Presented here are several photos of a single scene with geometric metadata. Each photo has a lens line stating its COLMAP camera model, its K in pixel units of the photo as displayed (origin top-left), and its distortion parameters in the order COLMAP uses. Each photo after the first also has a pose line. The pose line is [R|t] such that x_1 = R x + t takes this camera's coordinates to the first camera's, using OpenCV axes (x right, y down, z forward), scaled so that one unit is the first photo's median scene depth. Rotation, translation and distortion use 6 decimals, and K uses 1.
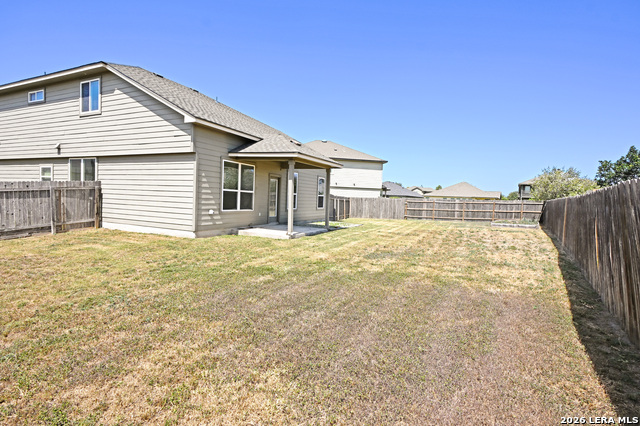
lens RADIAL K [[323.0, 0, 329.7], [0, 323.0, 215.1], [0, 0, 1]] dist [-0.010161, 0.004113]
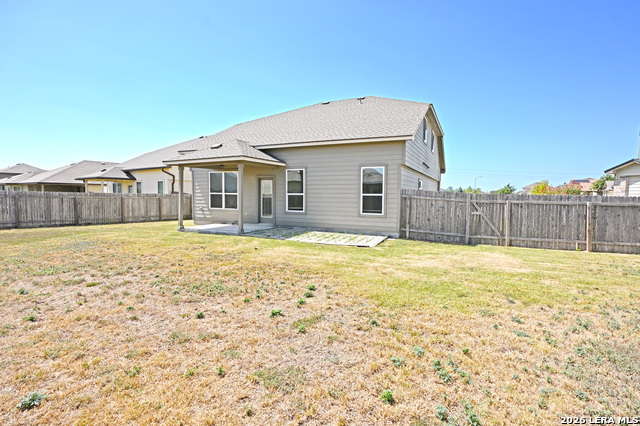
lens RADIAL K [[323.0, 0, 329.1], [0, 323.0, 211.2], [0, 0, 1]] dist [-0.010161, 0.004113]
pose [[0.049518, 0.020418, -0.998565, 1.034095], [-0.066227, 0.997658, 0.017116, -0.055601], [0.996575, 0.065285, 0.050754, 1.360971]]
